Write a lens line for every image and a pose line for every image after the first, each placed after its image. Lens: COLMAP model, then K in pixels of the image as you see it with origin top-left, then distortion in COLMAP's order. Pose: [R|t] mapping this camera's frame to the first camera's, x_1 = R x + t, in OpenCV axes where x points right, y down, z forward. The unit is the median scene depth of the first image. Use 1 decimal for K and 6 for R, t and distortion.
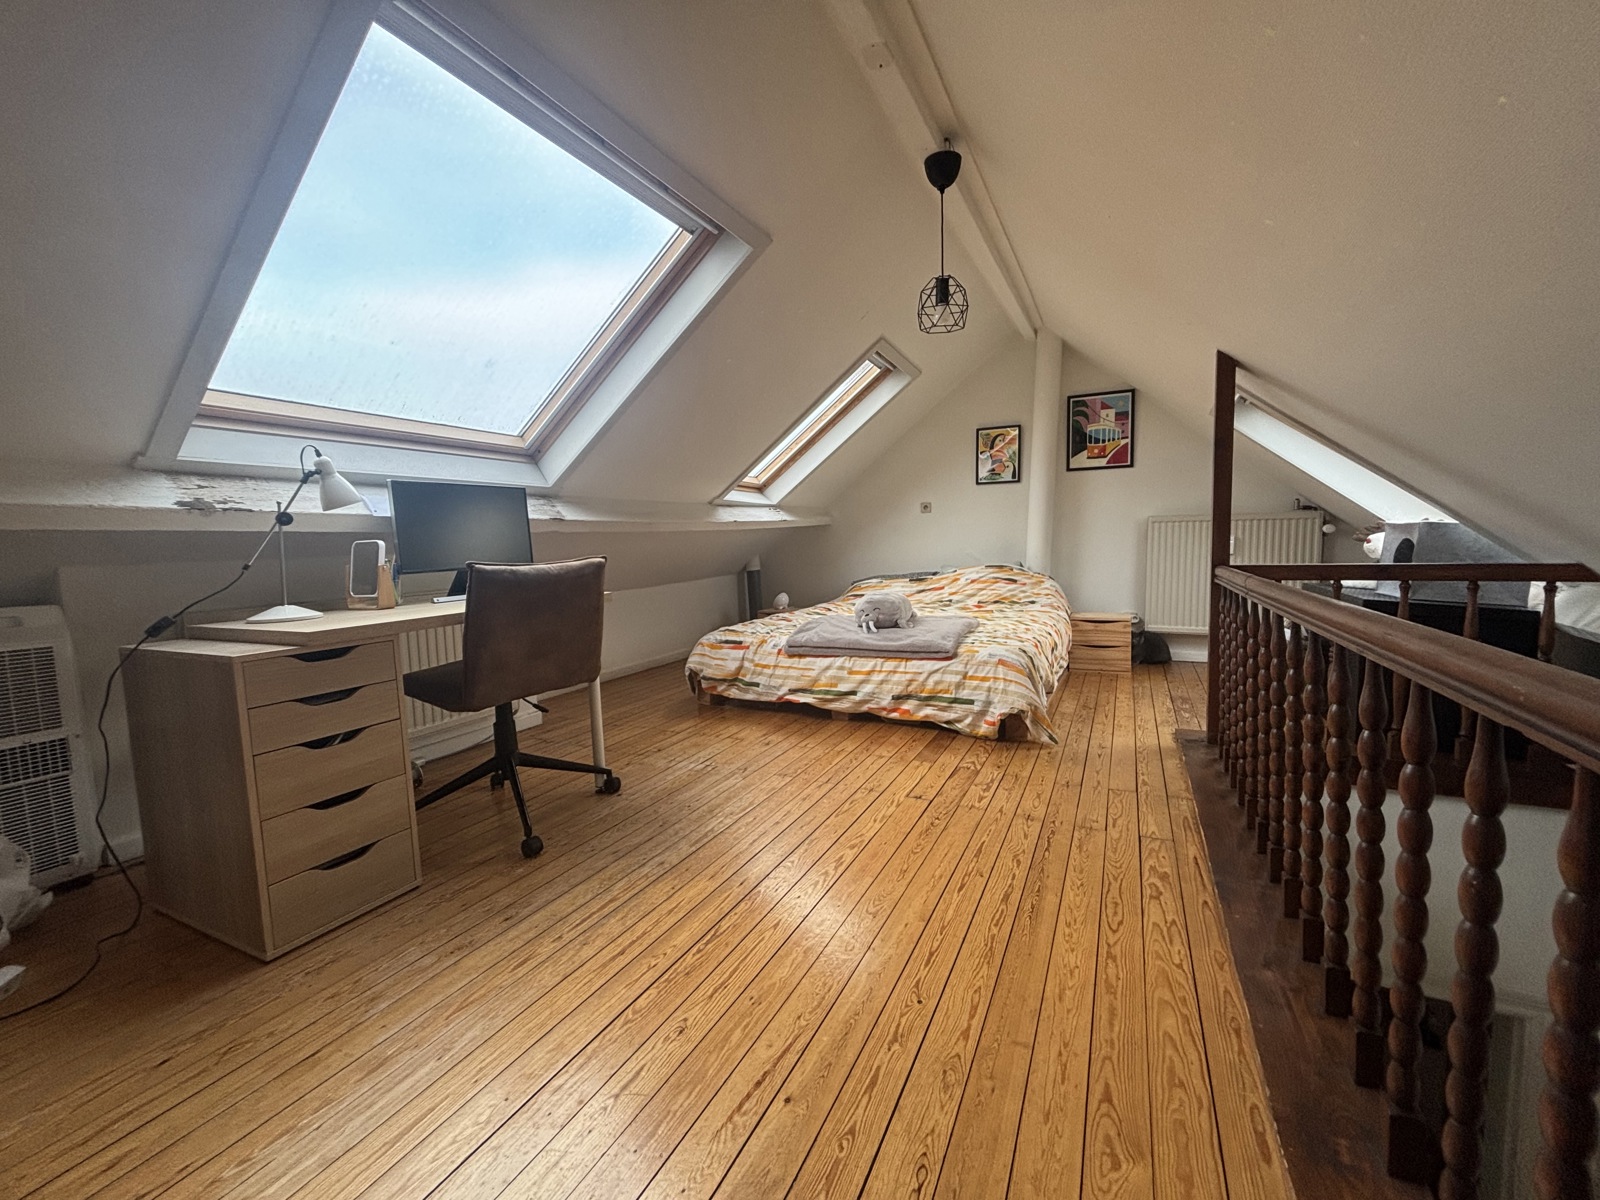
lens RADIAL K [[641.9, 0, 794.4], [0, 641.9, 602.4], [0, 0, 1]] dist [0.000035, -0.000433]
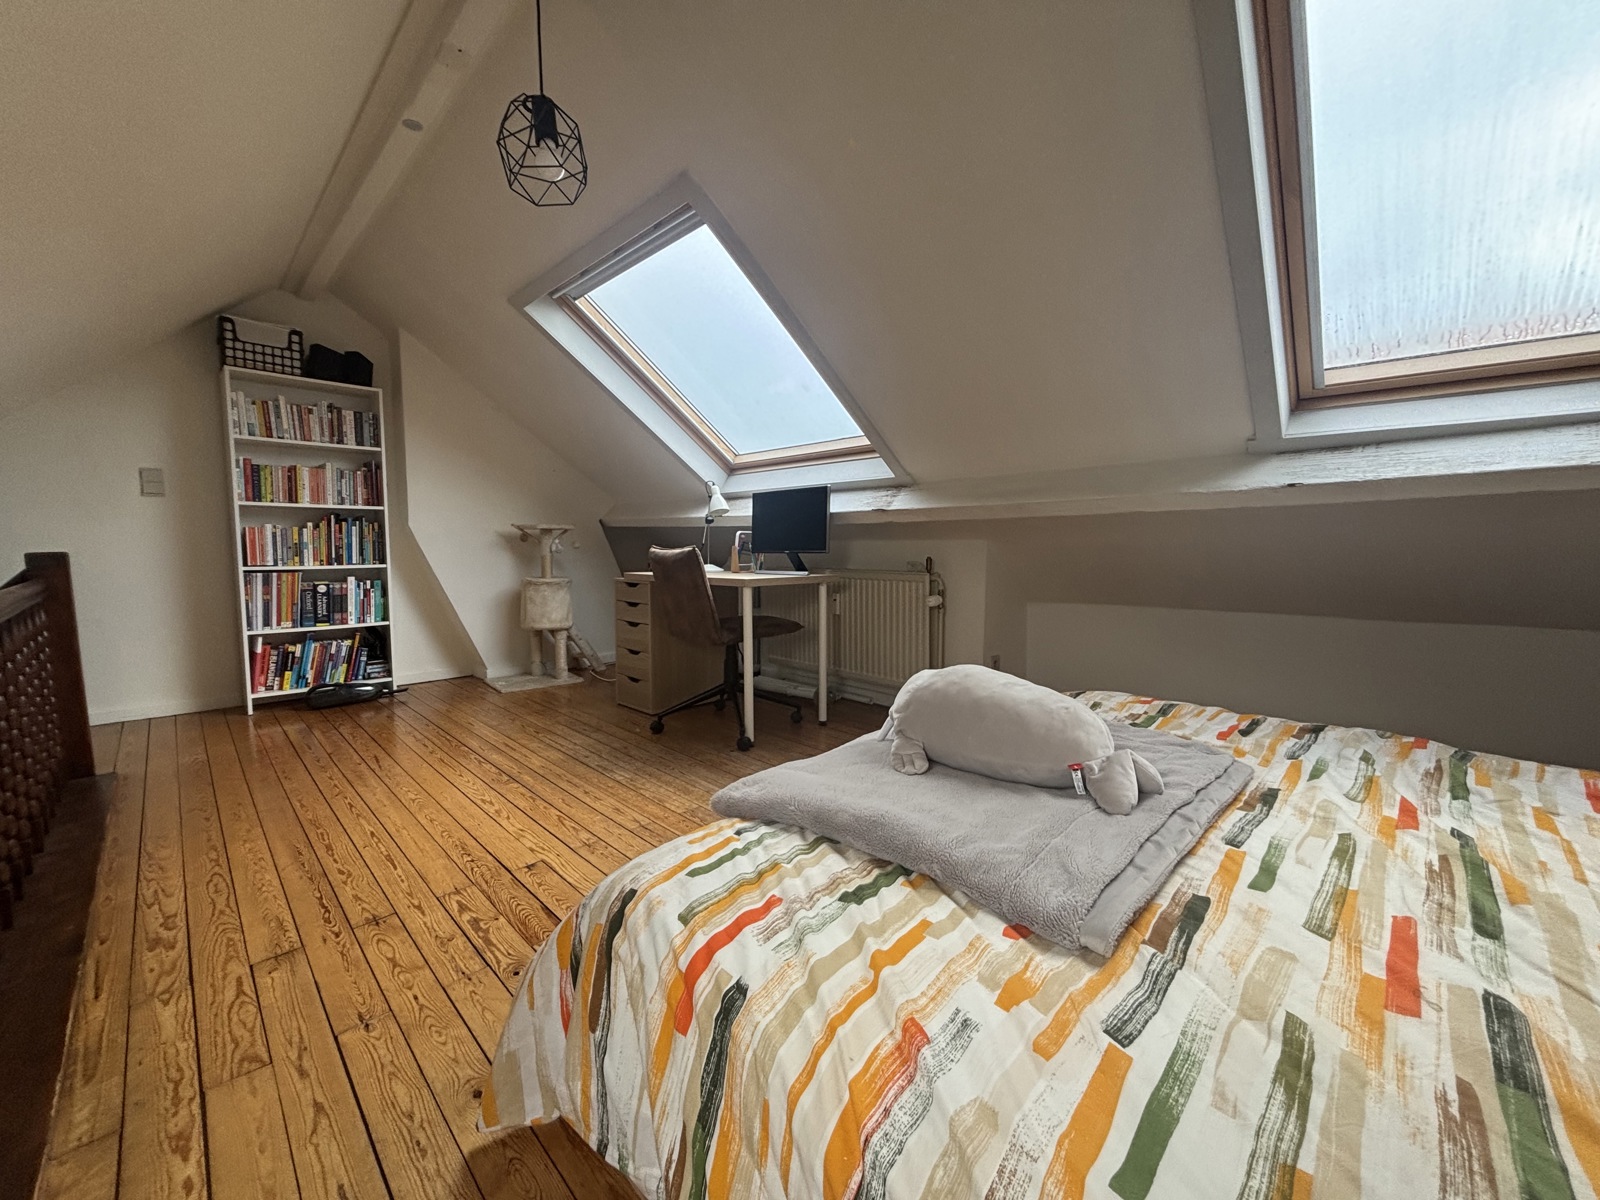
lens RADIAL K [[641.9, 0, 790.7], [0, 641.9, 589.9], [0, 0, 1]] dist [0.000035, -0.000433]
pose [[-0.315025, 0.097979, -0.944012, 0.923357], [-0.083455, 0.987944, 0.130388, -0.181989], [0.945407, 0.119858, -0.303050, 1.727052]]
